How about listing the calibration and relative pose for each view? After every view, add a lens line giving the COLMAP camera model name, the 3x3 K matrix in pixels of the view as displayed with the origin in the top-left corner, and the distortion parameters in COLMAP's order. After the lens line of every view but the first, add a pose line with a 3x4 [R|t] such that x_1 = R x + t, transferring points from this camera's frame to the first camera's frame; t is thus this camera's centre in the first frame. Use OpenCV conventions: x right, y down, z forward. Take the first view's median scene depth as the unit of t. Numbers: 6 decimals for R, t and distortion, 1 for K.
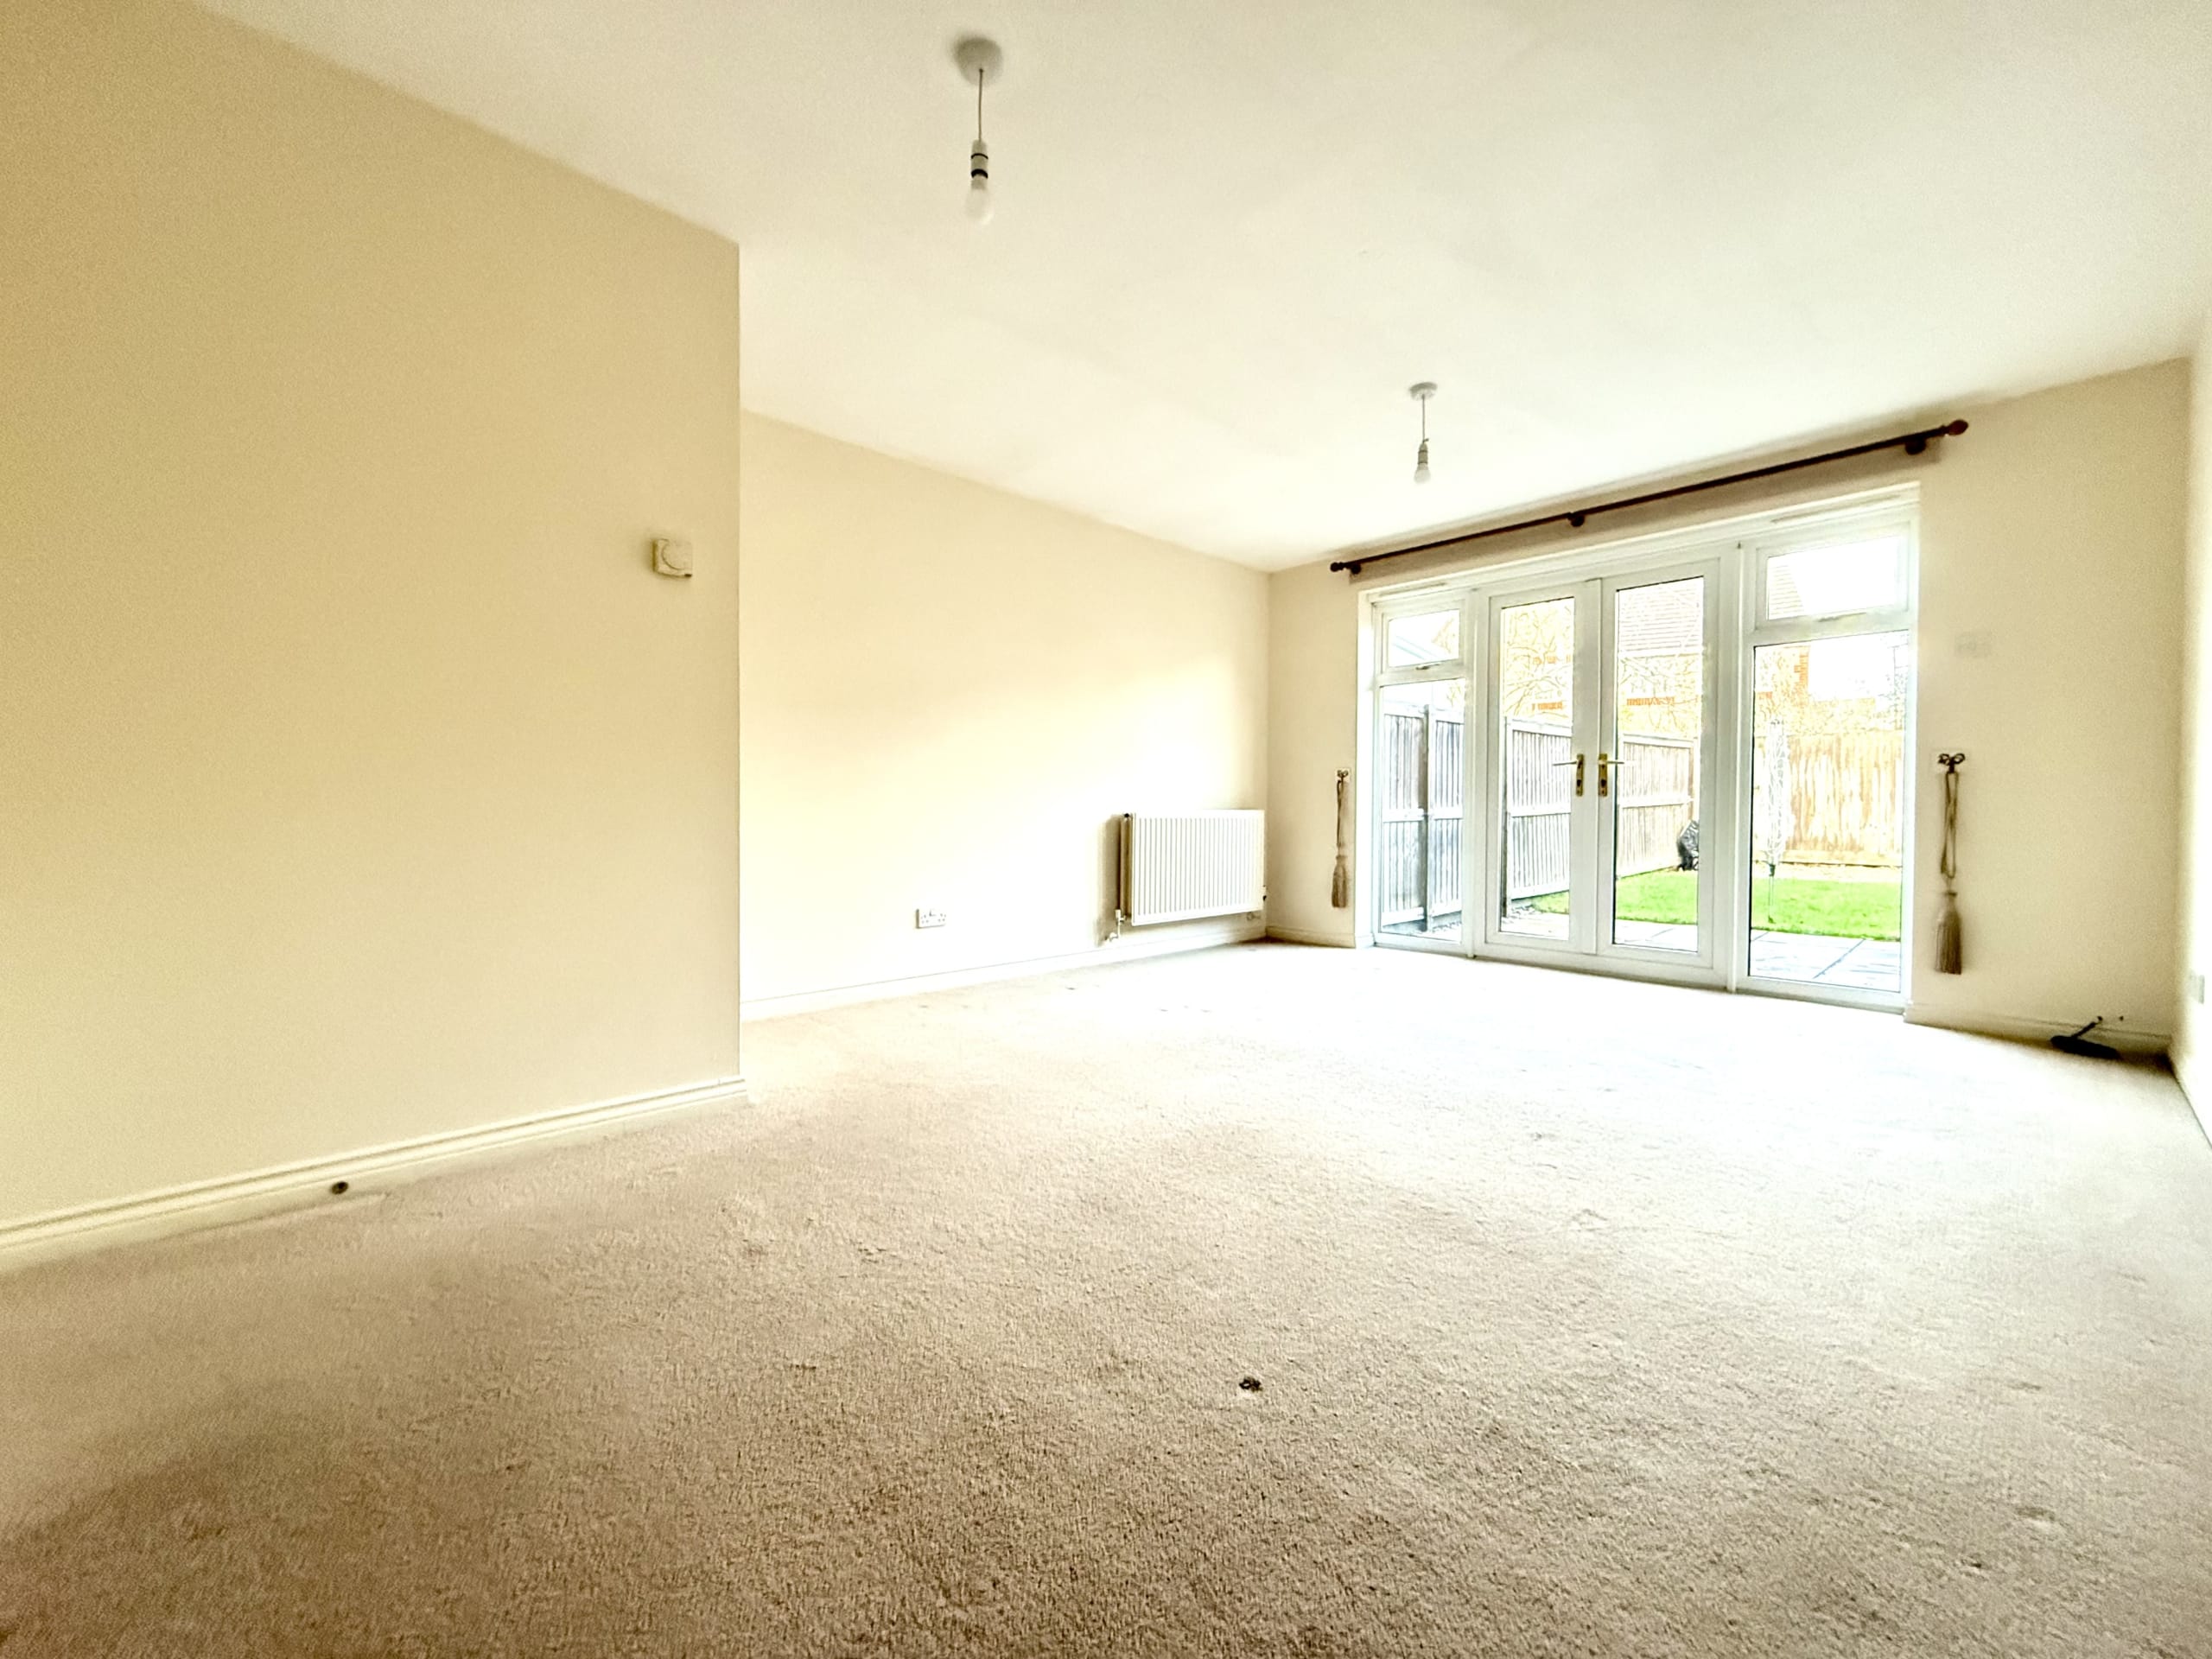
lens RADIAL K [[867.5, 0, 1101.8], [0, 867.5, 837.7], [0, 0, 1]] dist [0.001592, 0.001366]
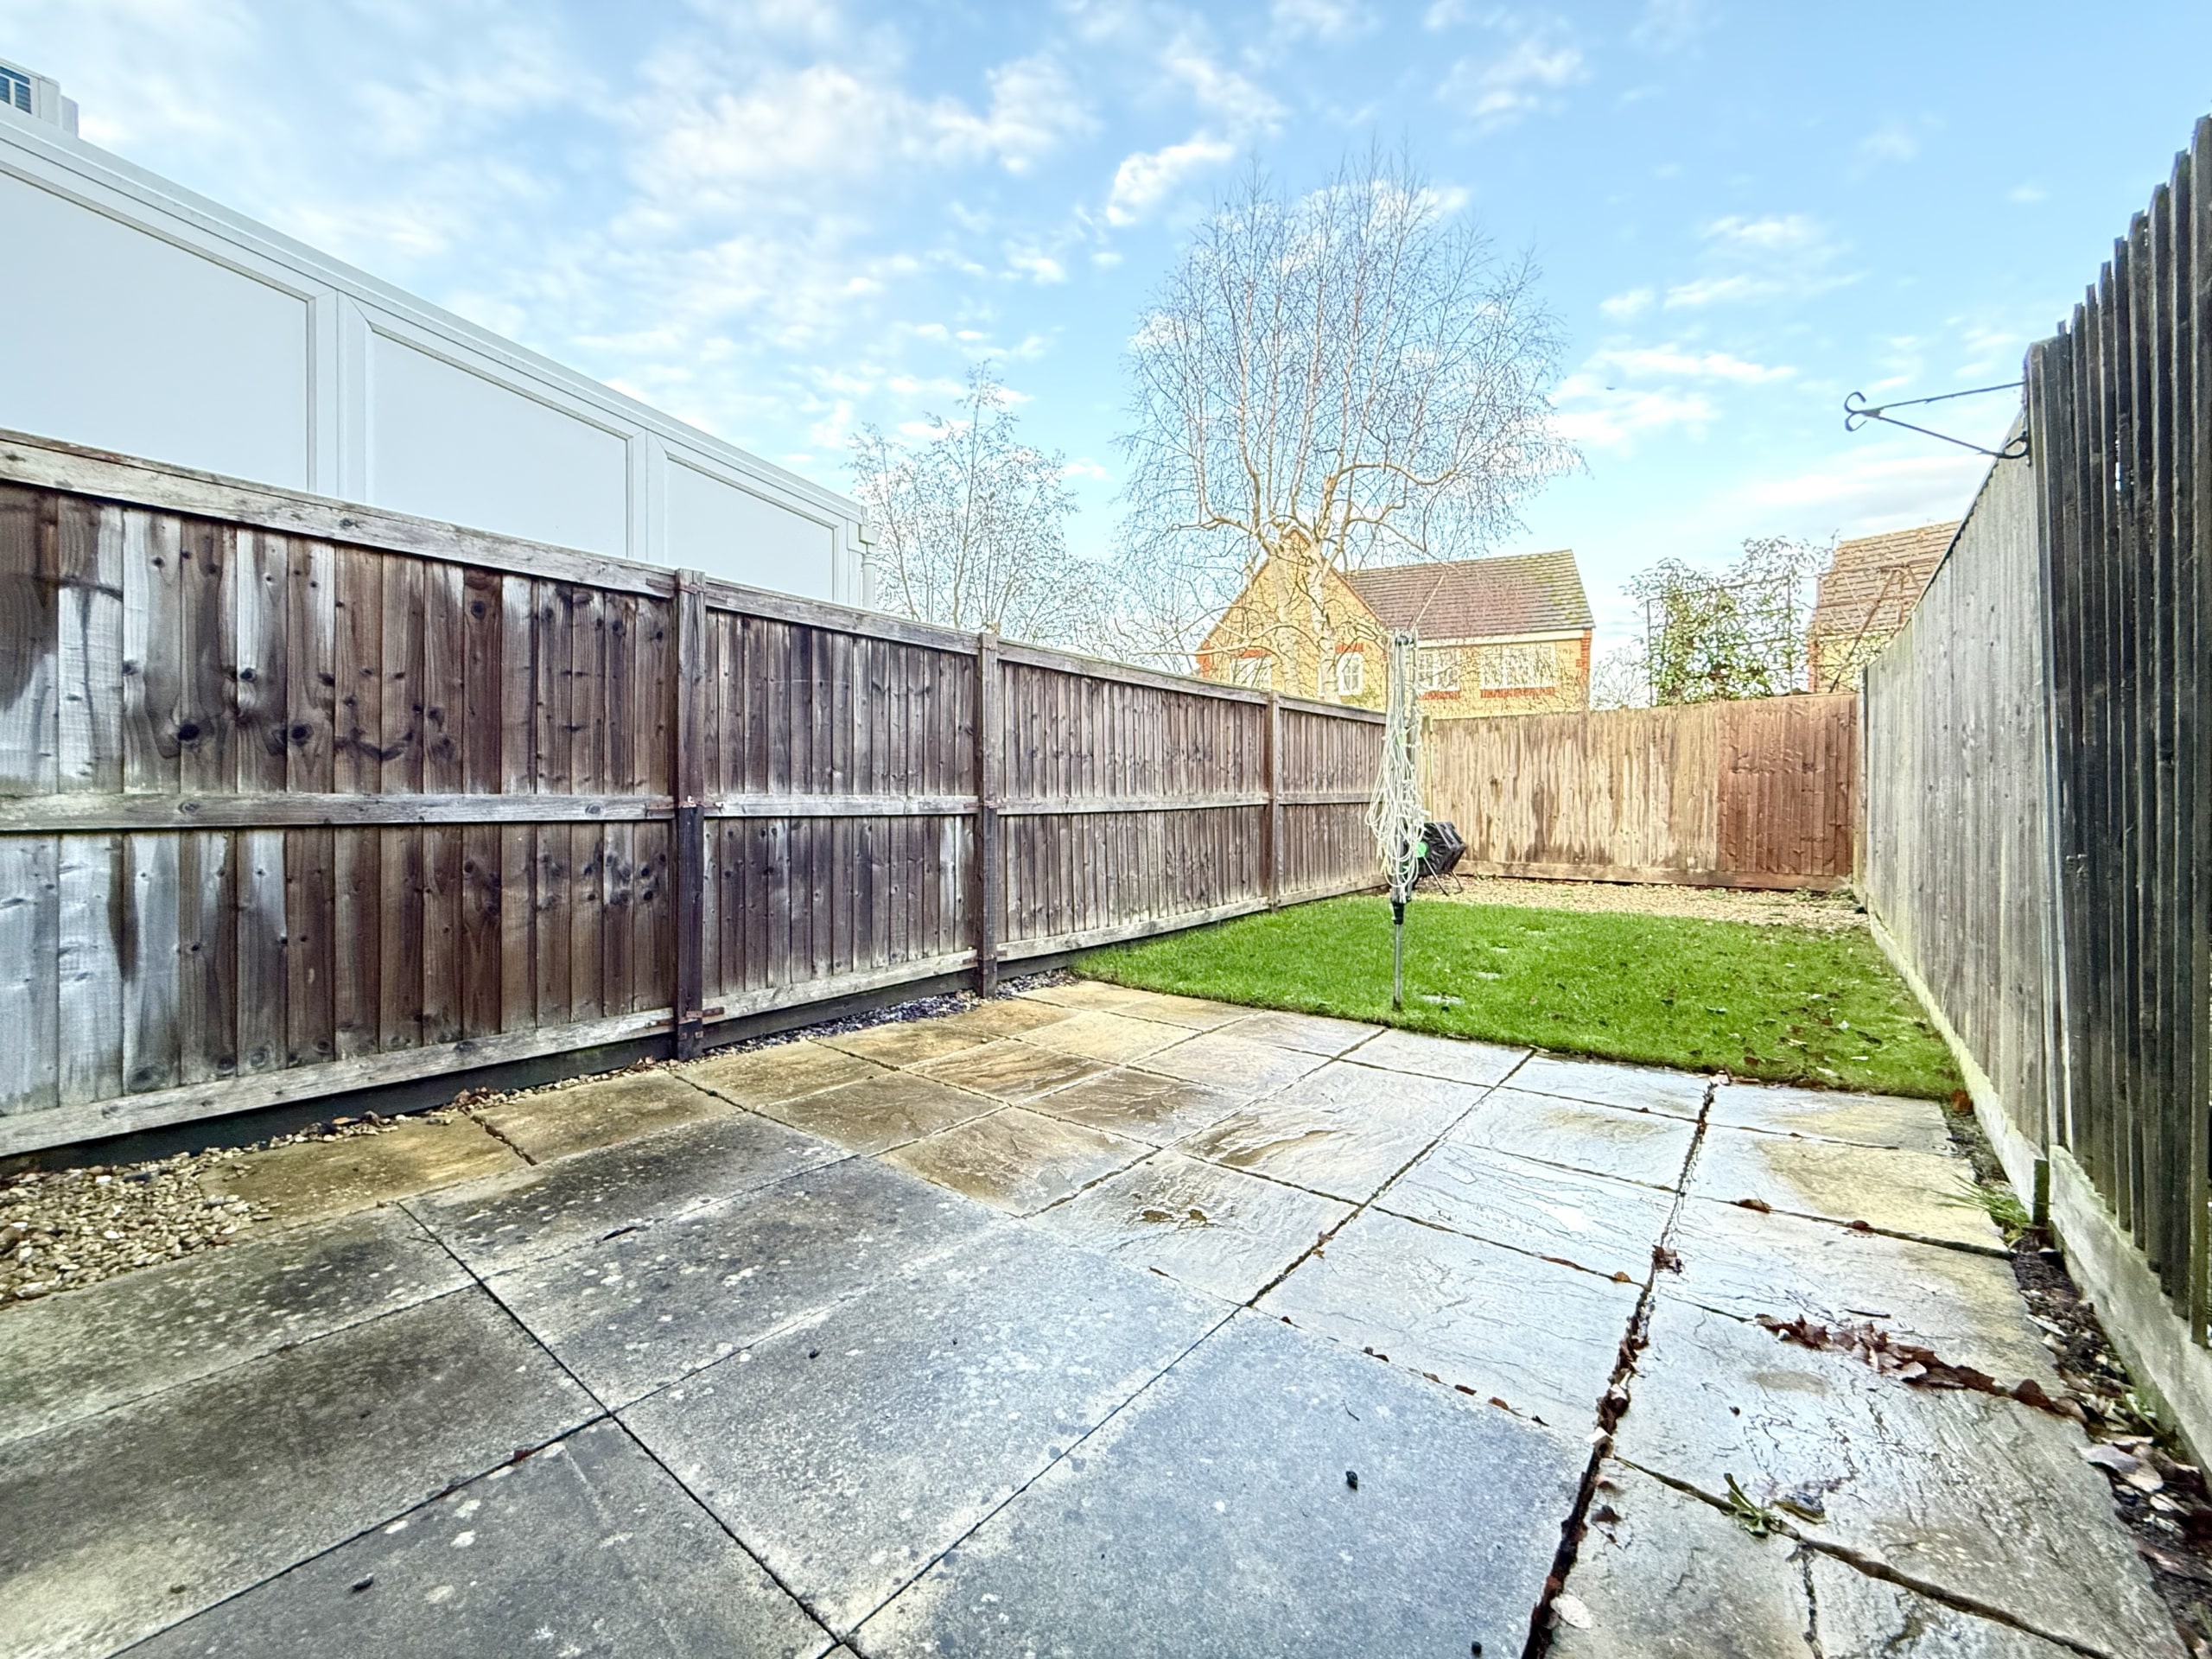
lens RADIAL K [[867.5, 0, 1108.3], [0, 867.5, 825.1], [0, 0, 1]] dist [0.001592, 0.001366]
pose [[0.989343, -0.000585, 0.145605, 0.318847], [0.003574, 0.999788, -0.020271, -0.004775], [-0.145563, 0.020575, 0.989135, 0.302922]]
